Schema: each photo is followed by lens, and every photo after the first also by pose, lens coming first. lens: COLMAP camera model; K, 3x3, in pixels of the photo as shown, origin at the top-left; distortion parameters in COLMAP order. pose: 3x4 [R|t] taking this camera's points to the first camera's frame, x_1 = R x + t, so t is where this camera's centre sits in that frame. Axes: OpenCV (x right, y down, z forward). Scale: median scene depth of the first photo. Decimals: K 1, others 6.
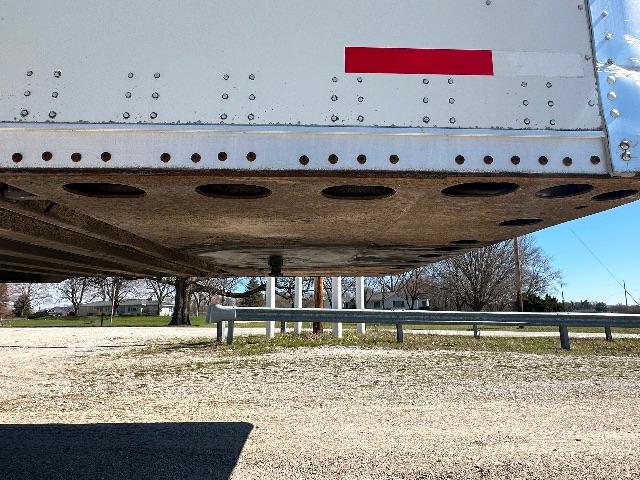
lens RADIAL K [[373.1, 0, 320.0], [0, 373.1, 240.0], [0, 0, 1]] dist [-0.003970, -0.001316]
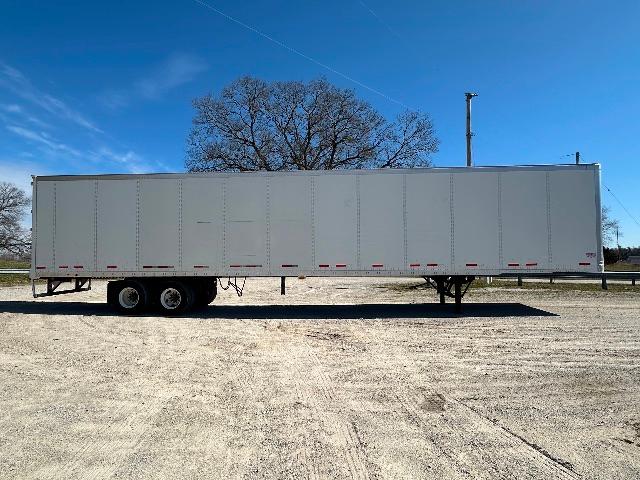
lens RADIAL K [[373.1, 0, 320.0], [0, 373.1, 240.0], [0, 0, 1]] dist [-0.003970, -0.001316]
pose [[0.994302, -0.009767, -0.106147, -0.488513], [0.024496, 0.990079, 0.138360, -0.213767], [0.103743, -0.140172, 0.984677, -0.823208]]
